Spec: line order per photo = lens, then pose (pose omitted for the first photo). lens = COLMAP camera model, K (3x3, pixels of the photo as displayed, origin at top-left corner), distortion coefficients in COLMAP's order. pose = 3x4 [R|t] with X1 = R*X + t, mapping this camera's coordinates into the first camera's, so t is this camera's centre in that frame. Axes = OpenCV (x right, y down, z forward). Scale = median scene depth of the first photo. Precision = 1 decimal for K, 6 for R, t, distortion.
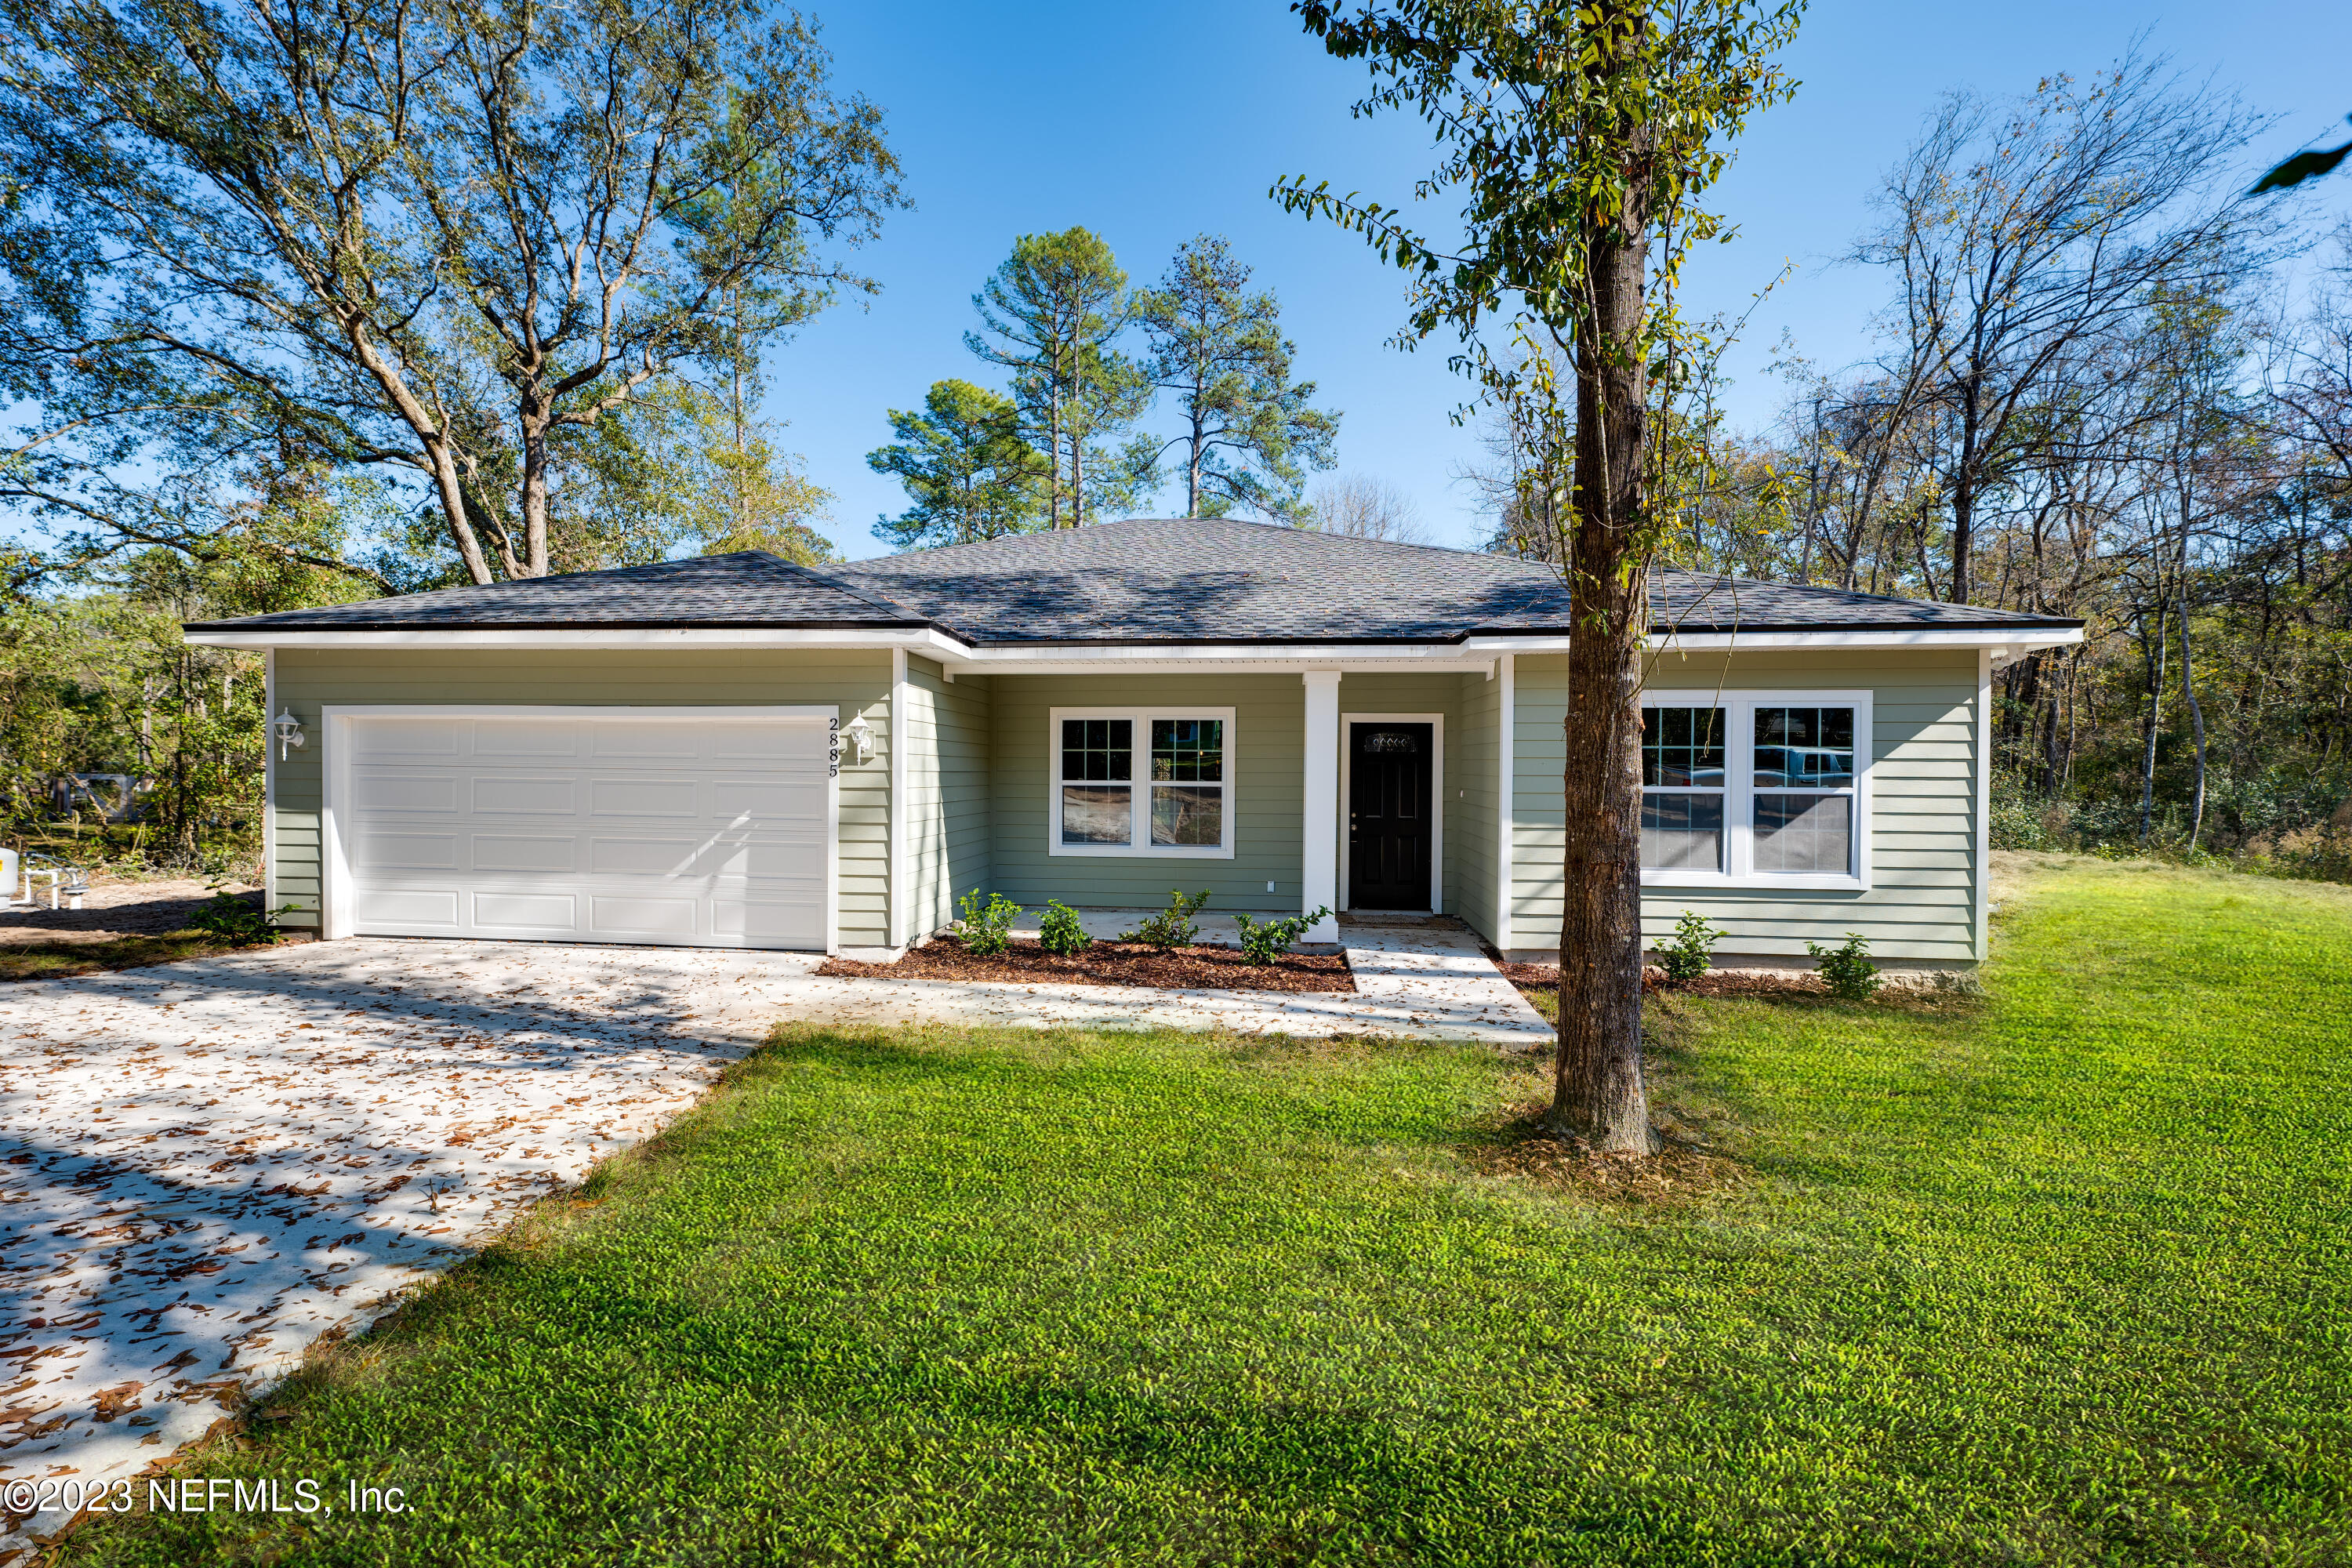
lens RADIAL K [[944.9, 0, 1172.7], [0, 944.9, 781.5], [0, 0, 1]] dist [0.002546, -0.000108]
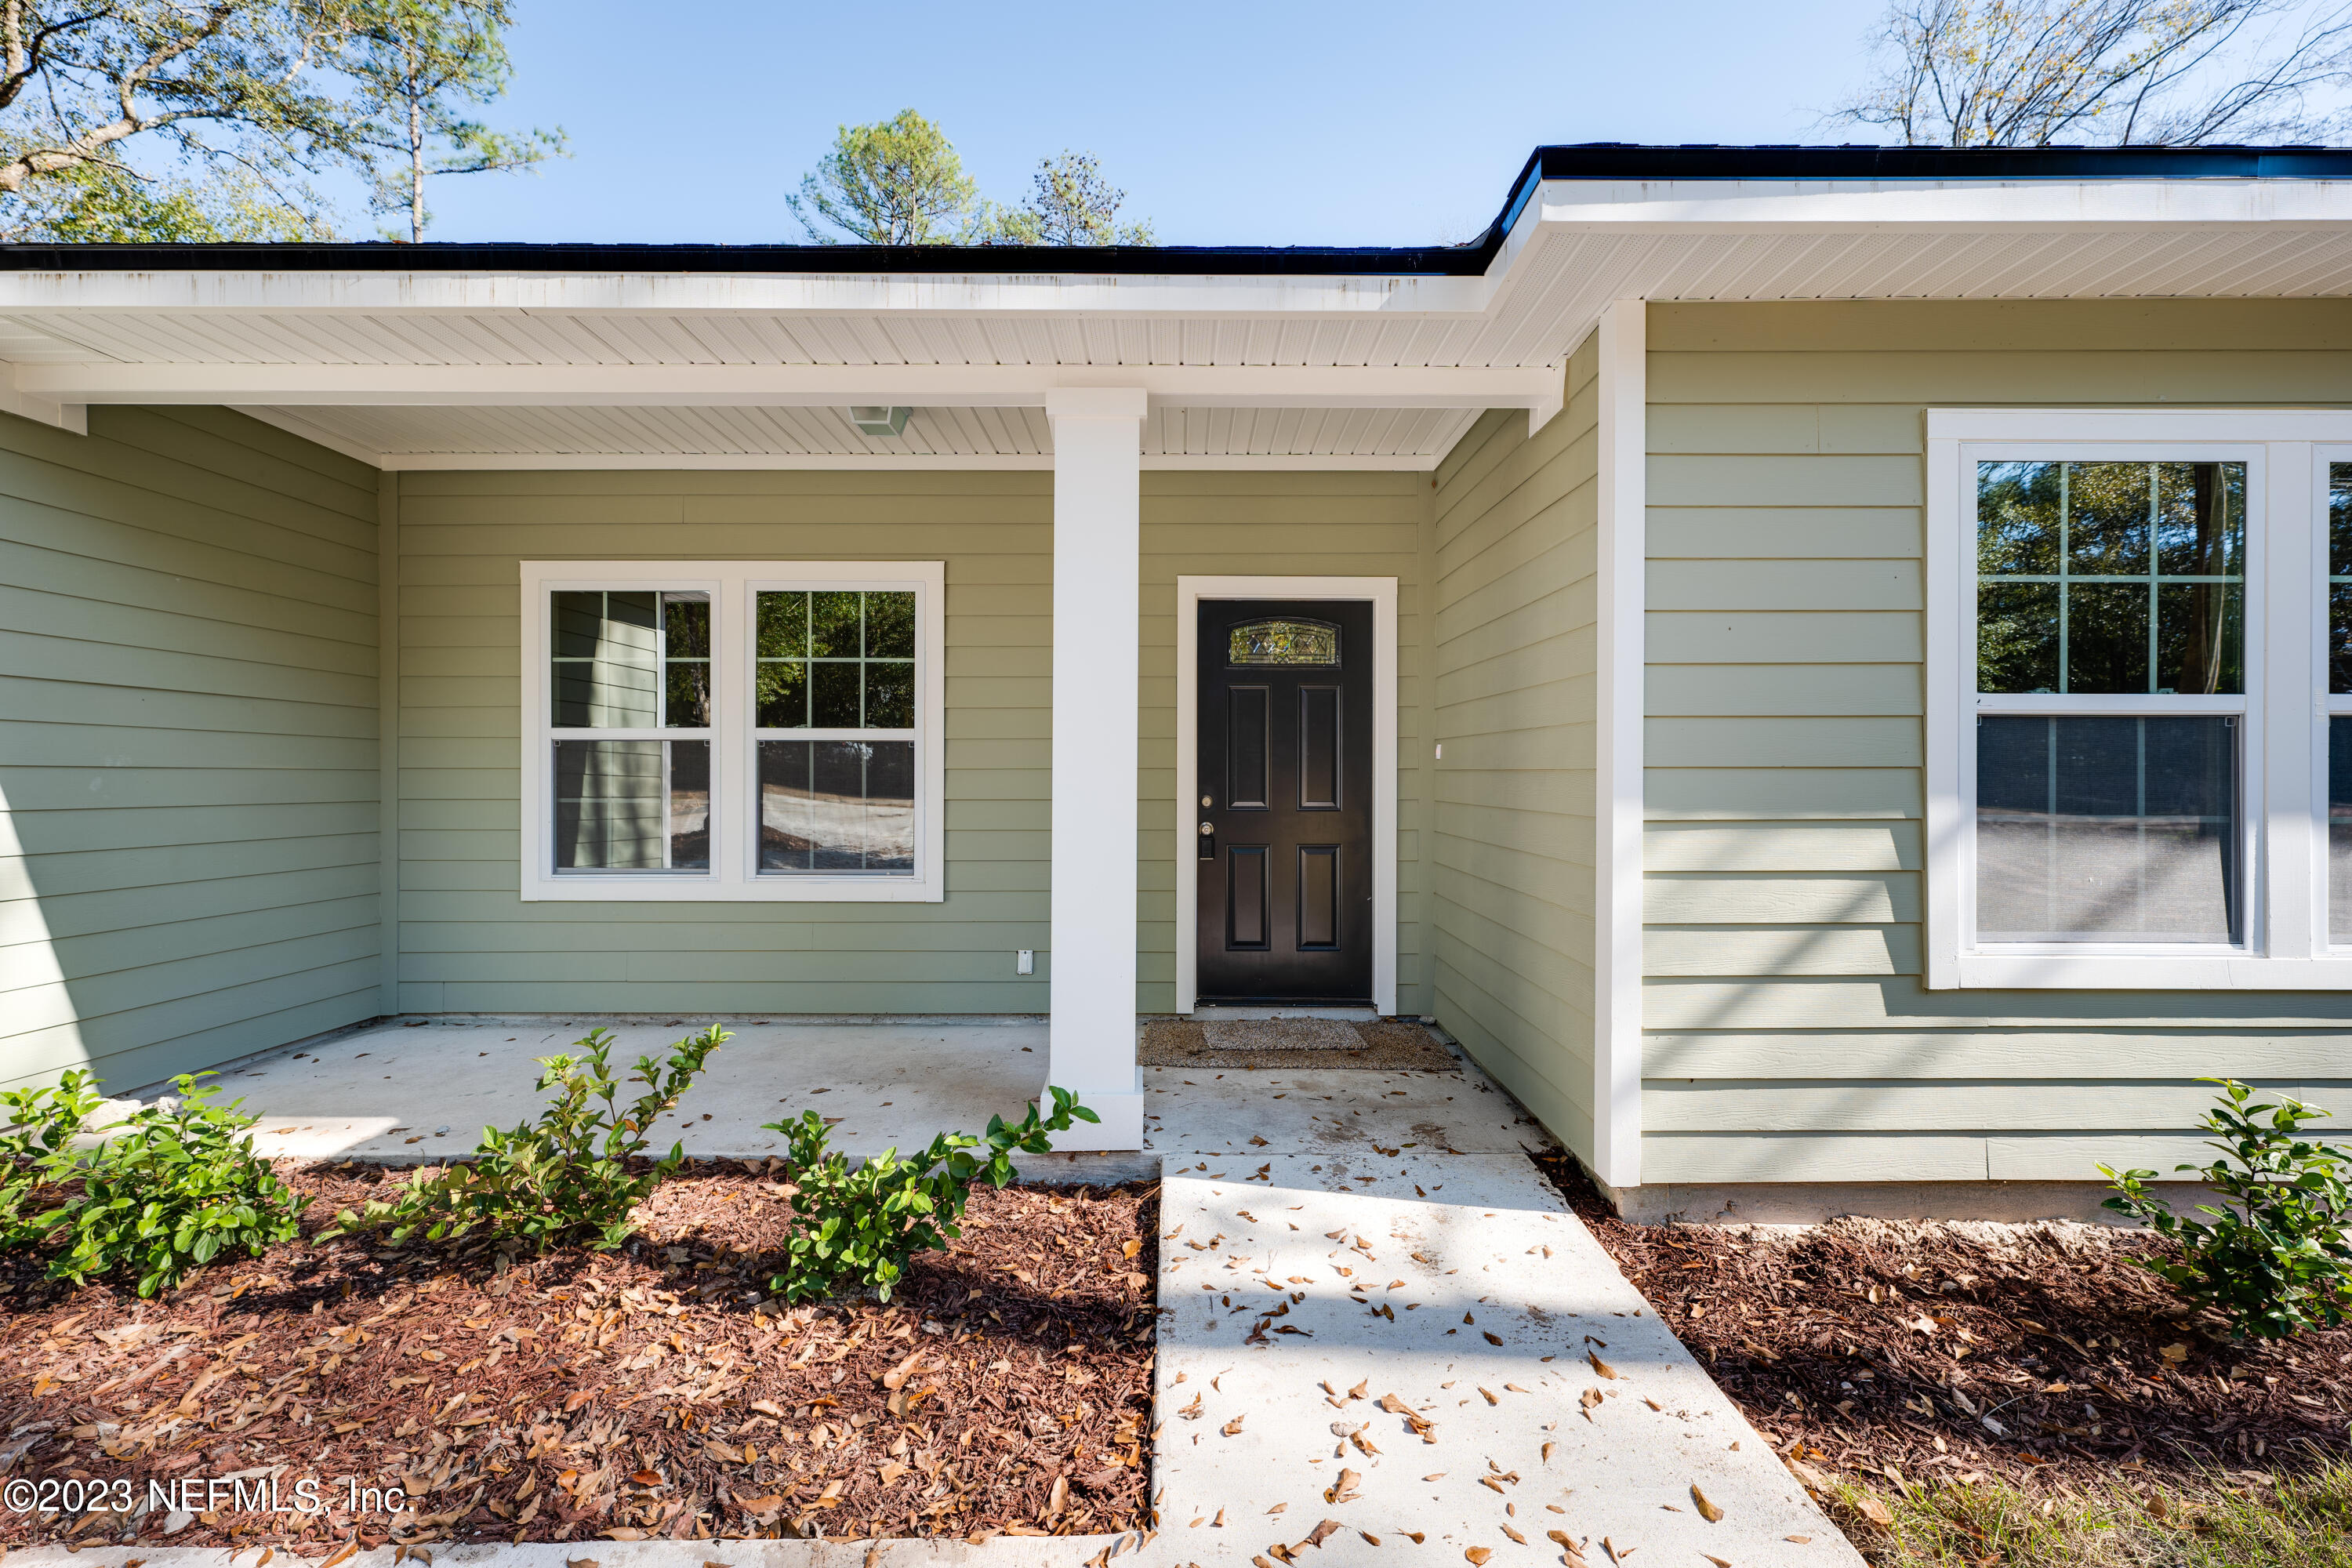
lens RADIAL K [[944.9, 0, 1168.7], [0, 944.9, 788.5], [0, 0, 1]] dist [0.002546, -0.000108]
pose [[0.994564, -0.006521, 0.103924, 0.151398], [0.006451, 0.999979, 0.001005, 0.034403], [-0.103928, -0.000329, 0.994585, 0.656093]]
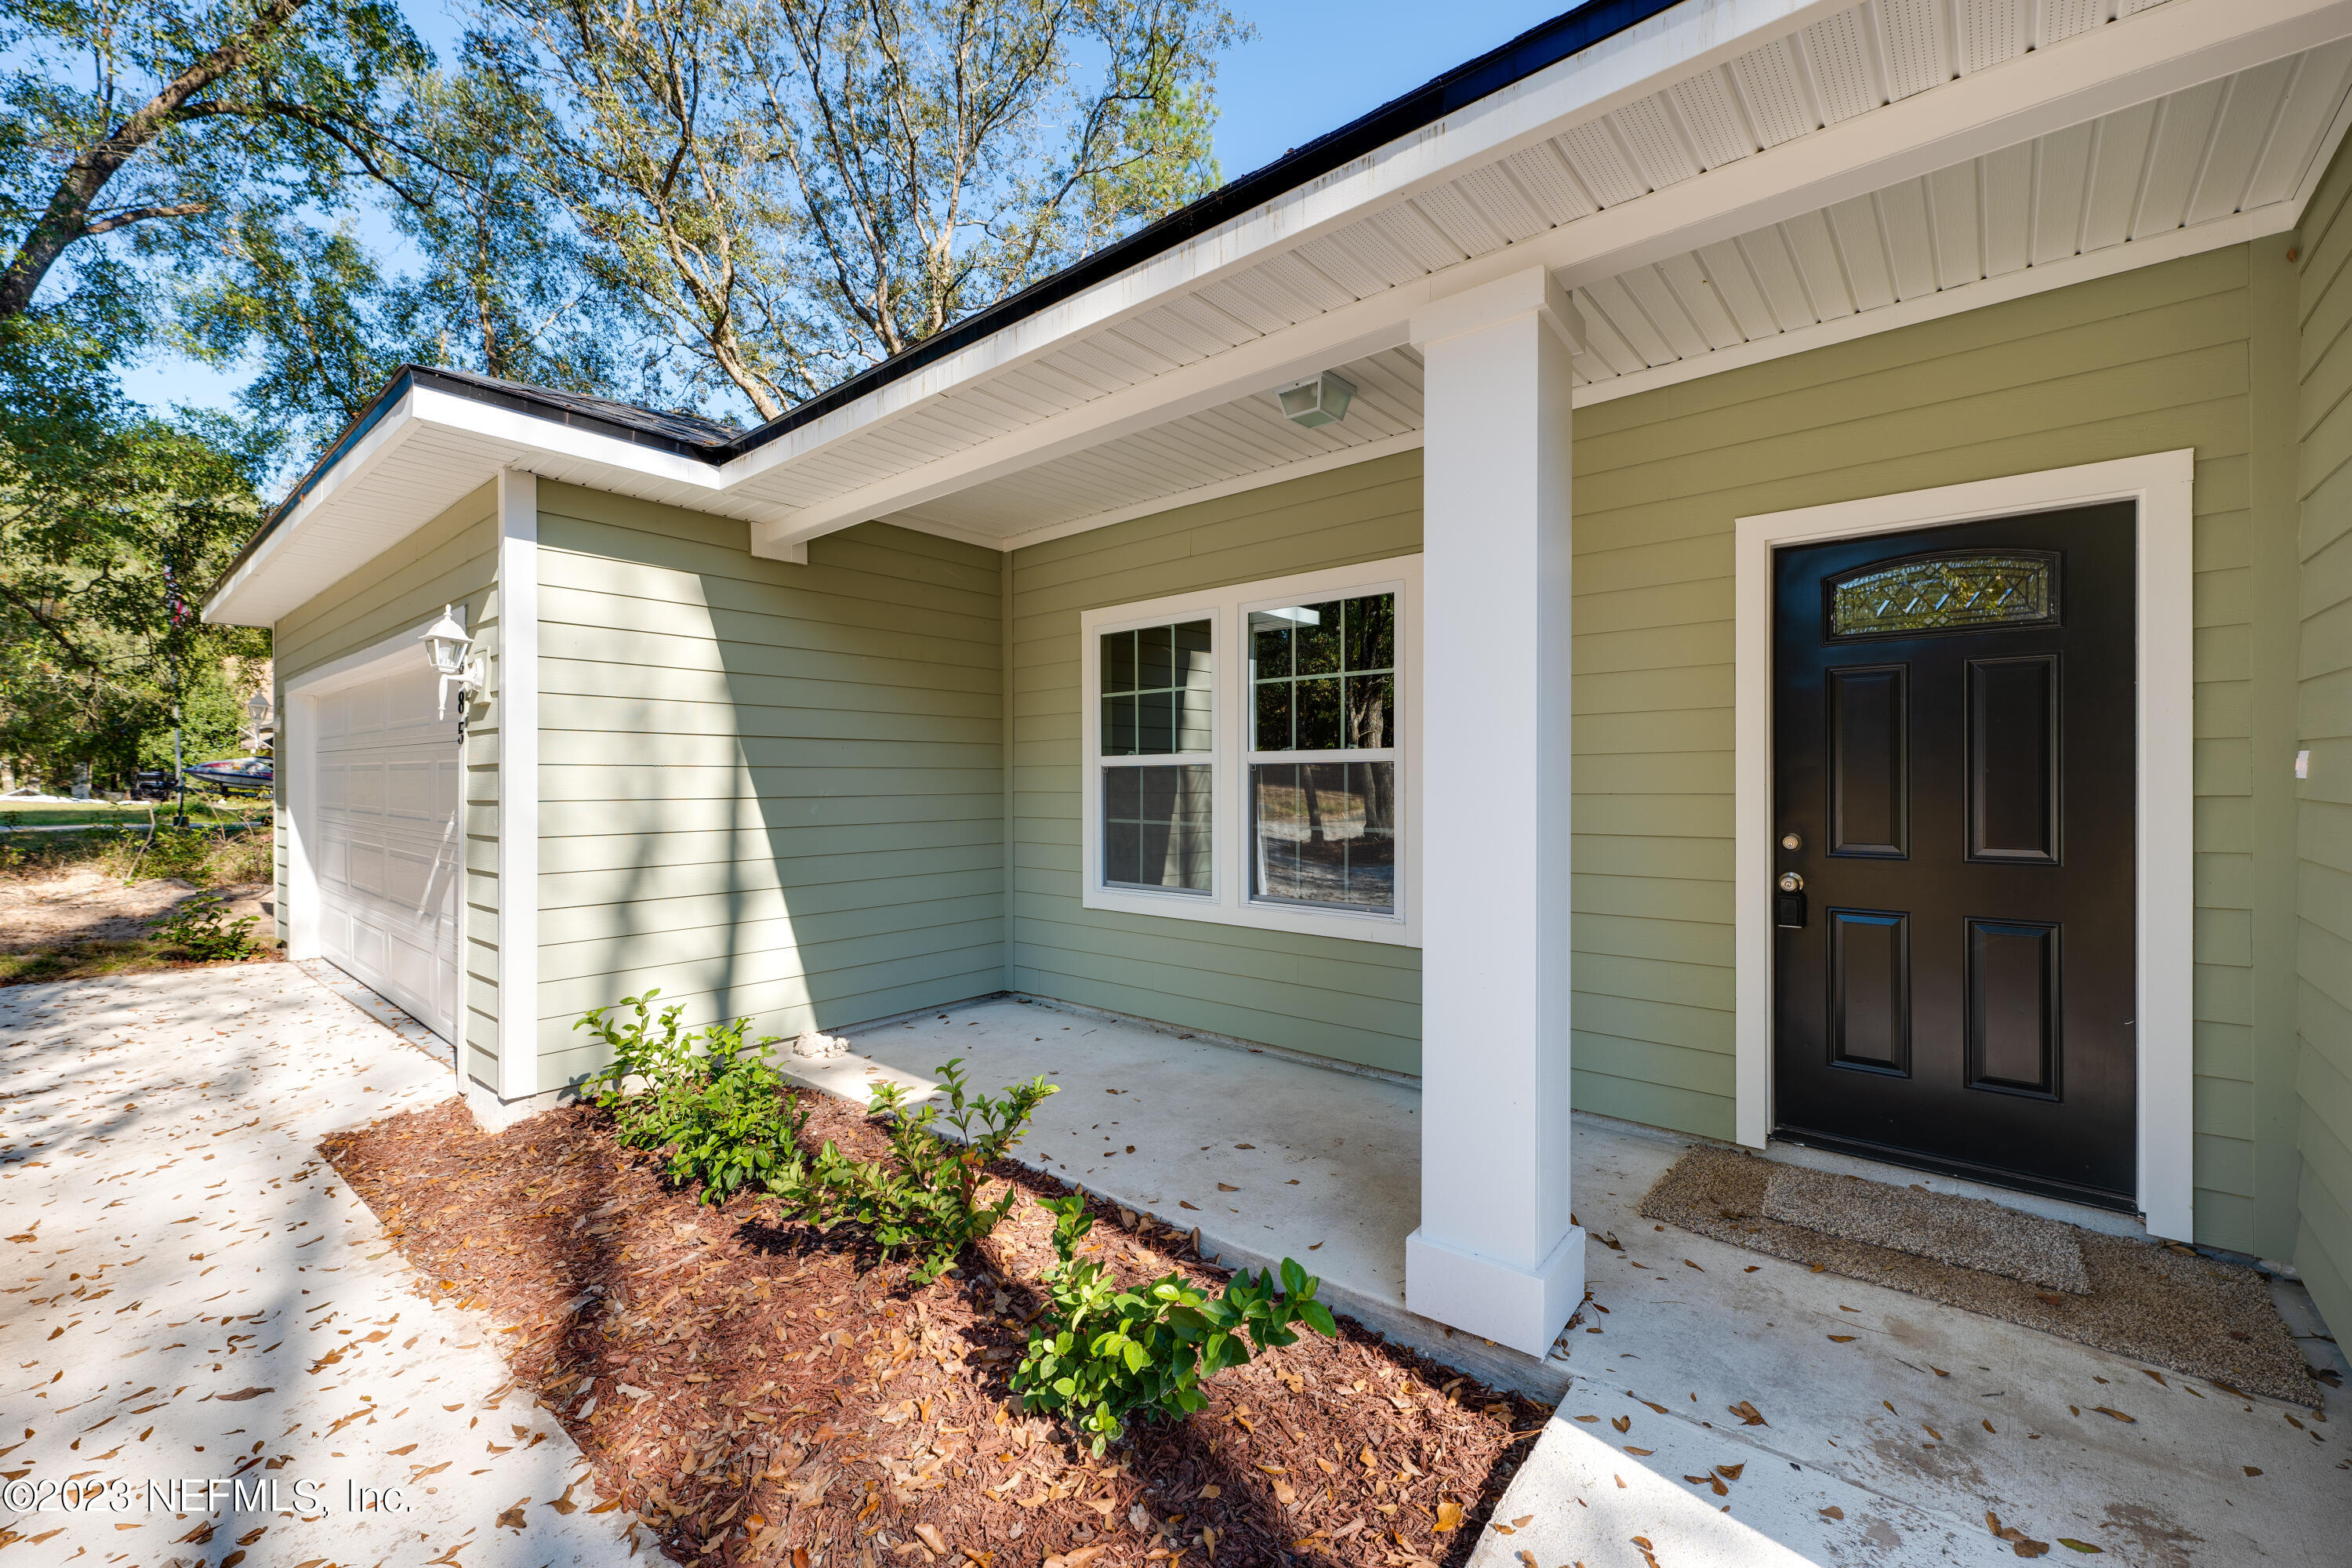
lens RADIAL K [[944.9, 0, 1192.0], [0, 944.9, 788.0], [0, 0, 1]] dist [0.002546, -0.000108]
pose [[0.828325, -0.006464, -0.560210, 0.242946], [0.005787, 0.999979, -0.002983, 0.021015], [0.560218, -0.000771, 0.828345, 0.755506]]
